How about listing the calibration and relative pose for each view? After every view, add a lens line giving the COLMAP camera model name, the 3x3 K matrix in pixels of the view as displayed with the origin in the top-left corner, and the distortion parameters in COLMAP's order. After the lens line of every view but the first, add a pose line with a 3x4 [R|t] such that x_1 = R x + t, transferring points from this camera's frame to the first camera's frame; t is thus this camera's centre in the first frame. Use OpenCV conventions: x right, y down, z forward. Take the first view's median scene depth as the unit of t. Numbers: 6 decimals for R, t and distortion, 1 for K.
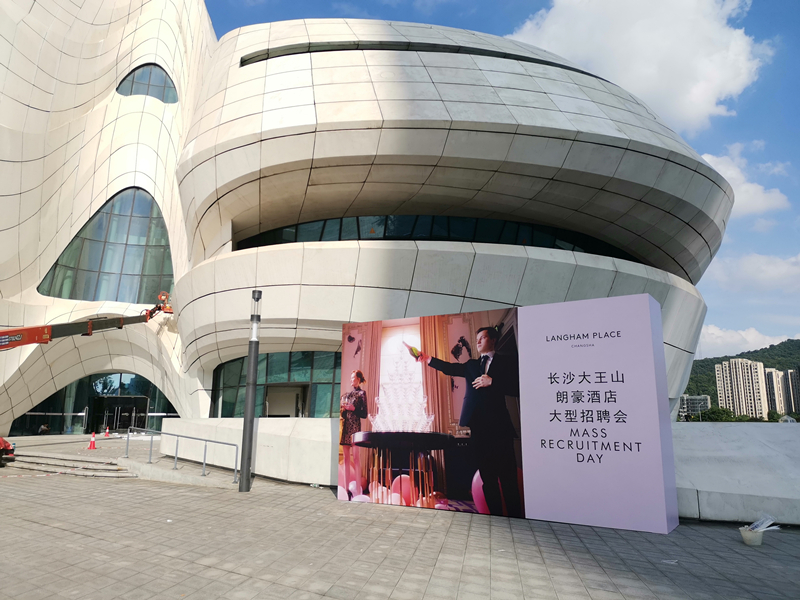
lens RADIAL K [[616.0, 0, 375.7], [0, 616.0, 276.5], [0, 0, 1]] dist [0.048215, -0.011842]
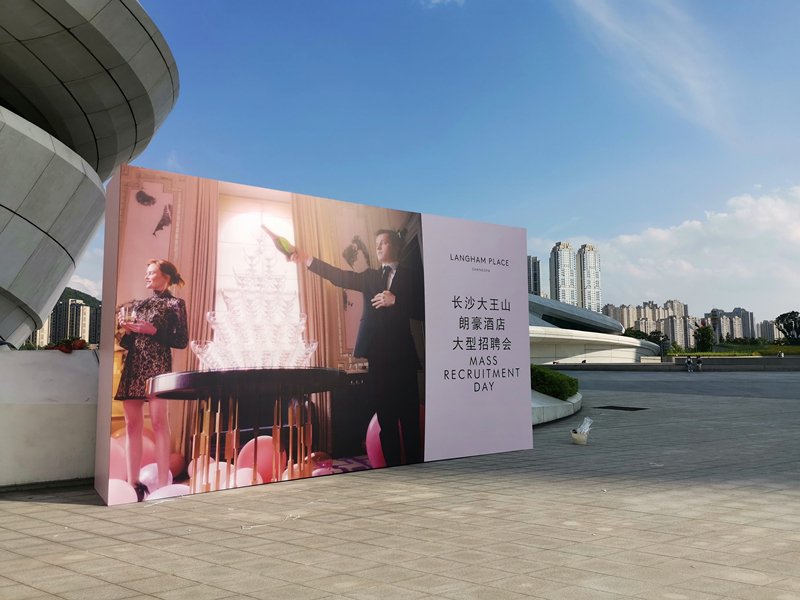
lens RADIAL K [[616.0, 0, 399.9], [0, 616.0, 297.2], [0, 0, 1]] dist [0.048215, -0.011842]
pose [[0.342082, 0.080196, 0.936242, -0.507971], [-0.199600, 0.979816, -0.010999, 0.165183], [-0.918226, -0.183112, 0.351184, 0.690322]]
